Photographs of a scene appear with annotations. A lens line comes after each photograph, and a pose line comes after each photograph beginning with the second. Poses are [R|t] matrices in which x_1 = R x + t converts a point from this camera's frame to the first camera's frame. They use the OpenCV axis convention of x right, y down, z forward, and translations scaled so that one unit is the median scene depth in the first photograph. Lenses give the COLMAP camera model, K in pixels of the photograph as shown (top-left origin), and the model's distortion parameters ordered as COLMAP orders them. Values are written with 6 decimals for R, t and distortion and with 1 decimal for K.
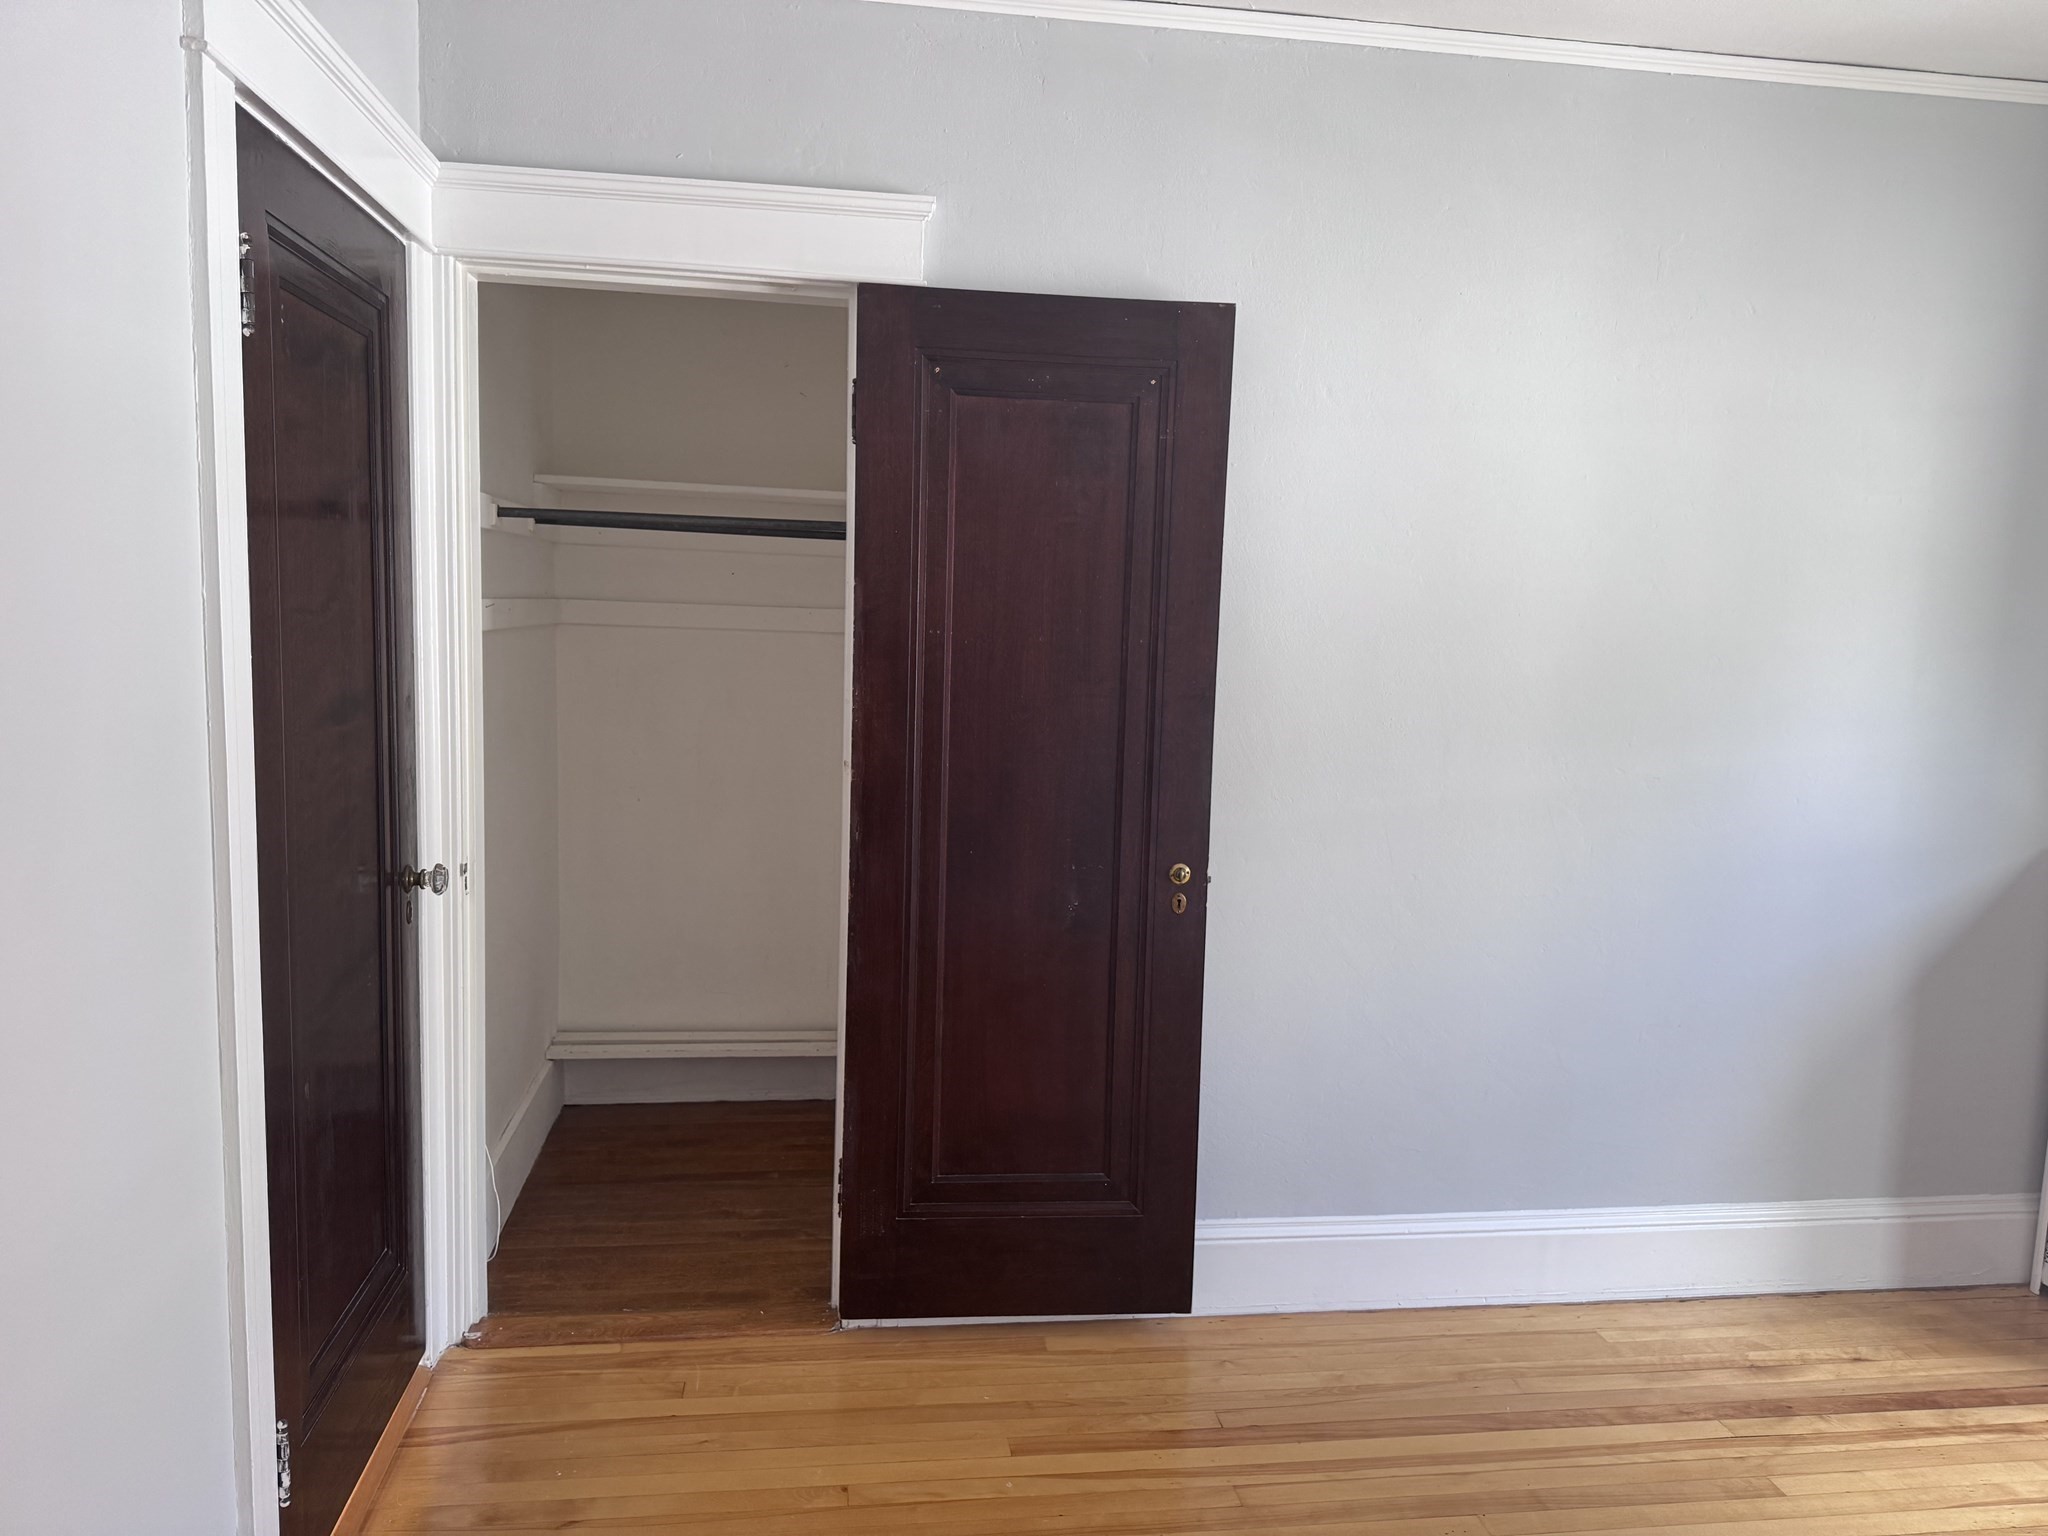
lens RADIAL K [[1451.1, 0, 1033.9], [0, 1451.1, 763.3], [0, 0, 1]] dist [0.058125, -0.051888]
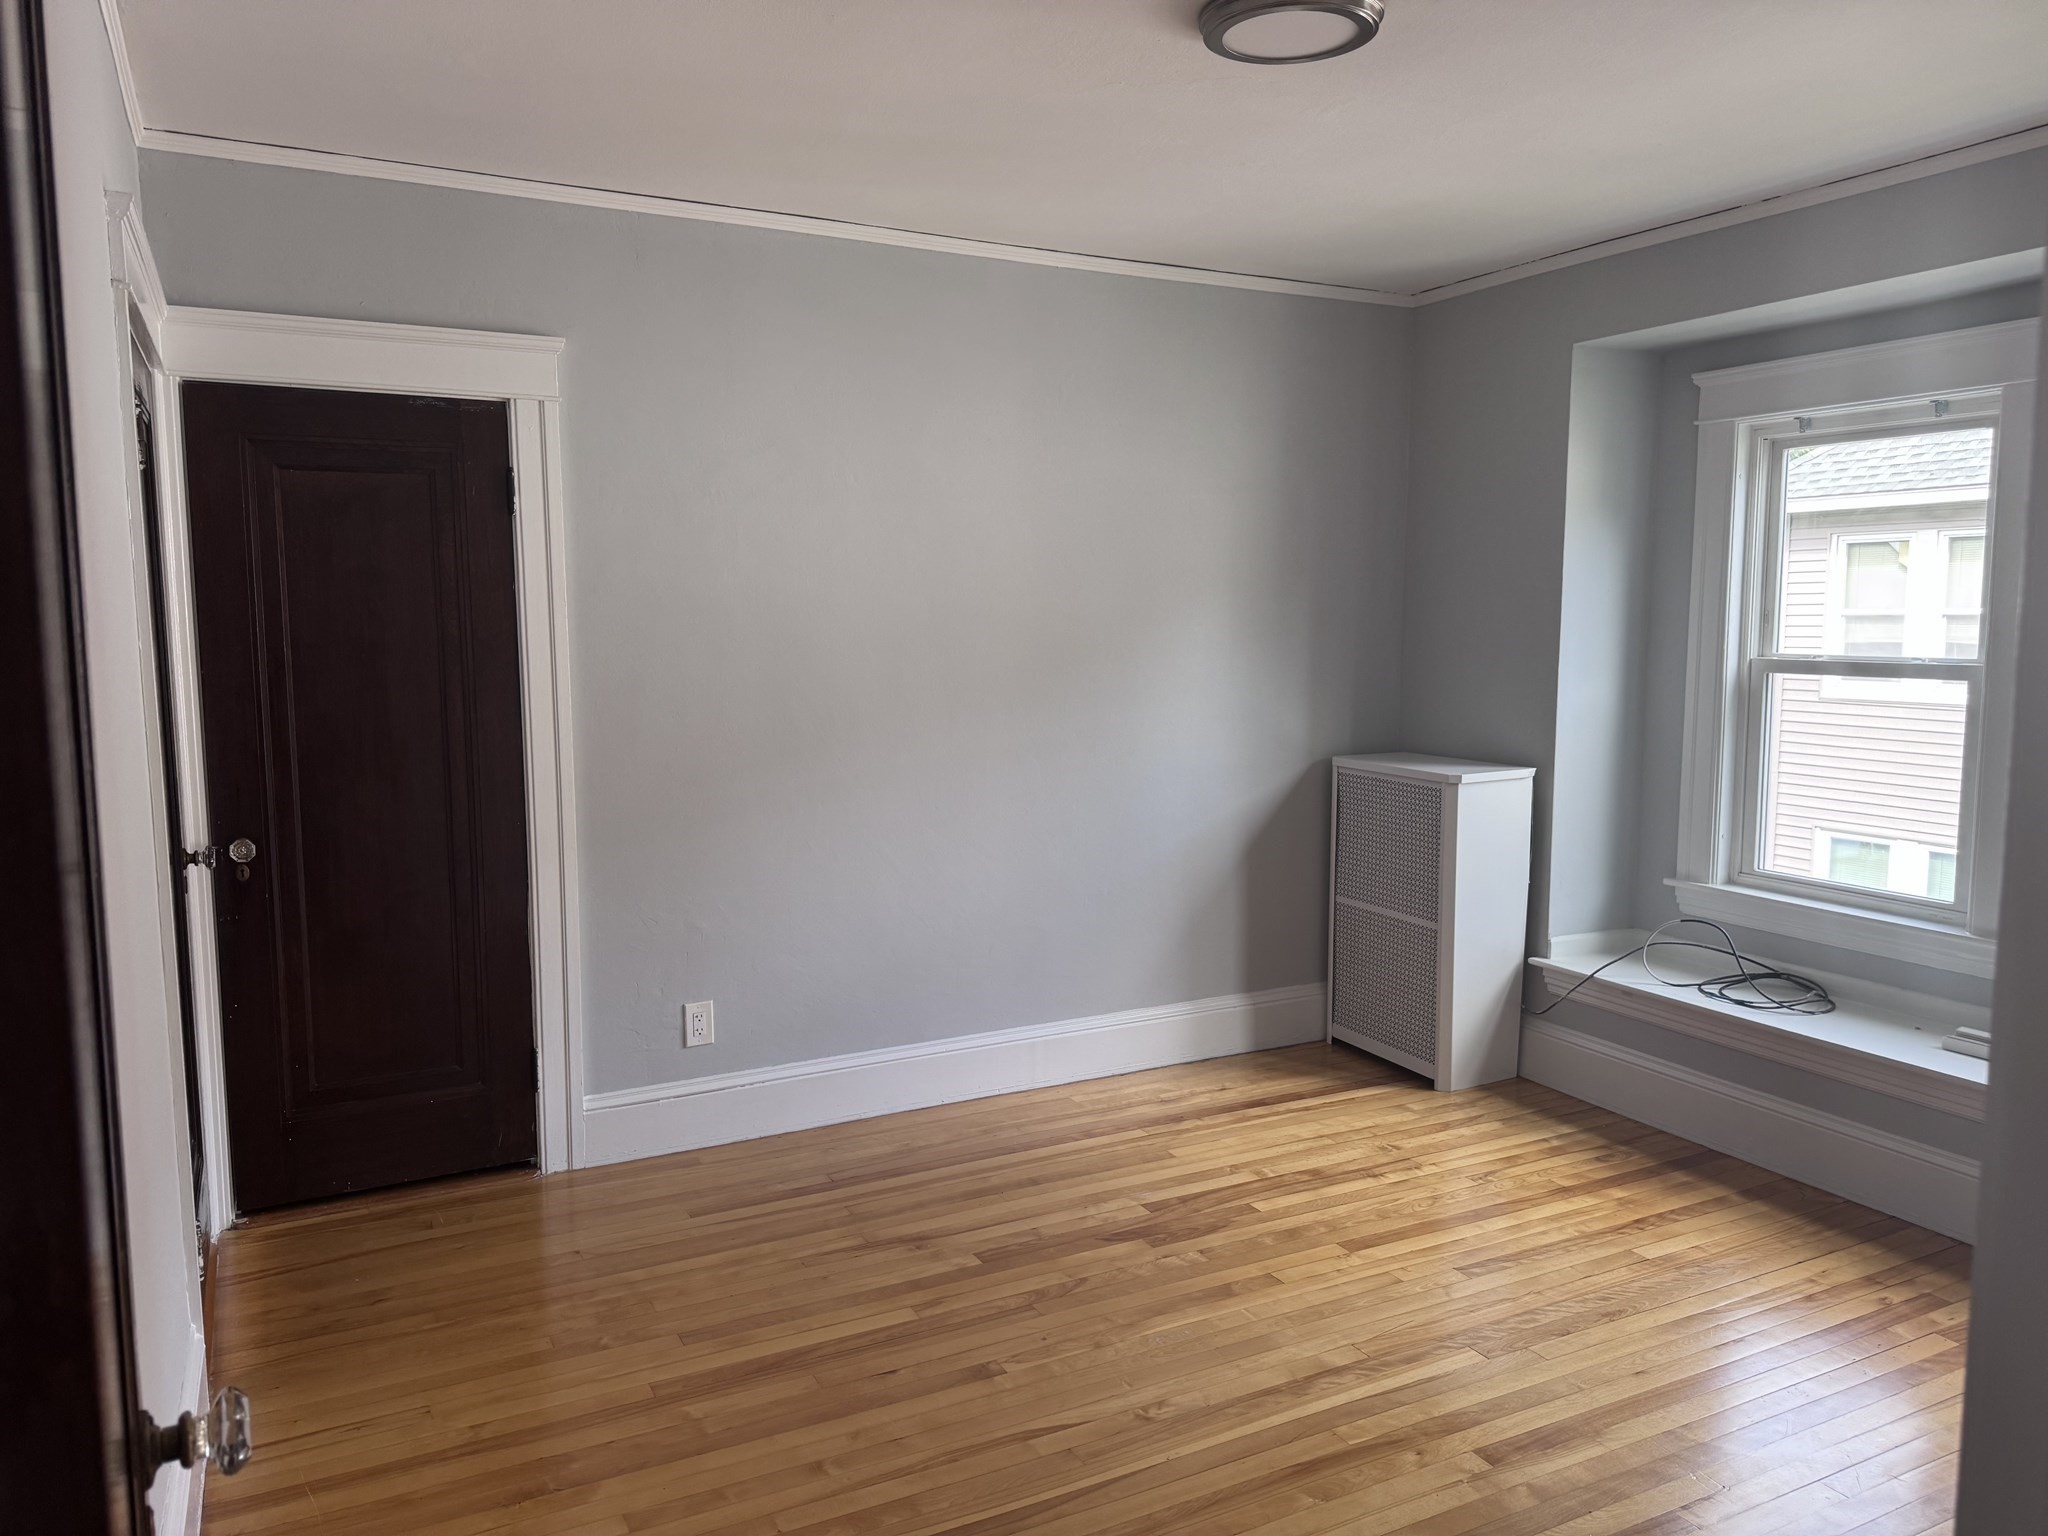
lens RADIAL K [[1451.1, 0, 1023.1], [0, 1451.1, 765.0], [0, 0, 1]] dist [0.058125, -0.051888]
pose [[0.946059, -0.065760, 0.317251, -0.120933], [0.067620, 0.997698, 0.005157, 0.036779], [-0.316859, 0.016573, 0.948328, -0.433622]]
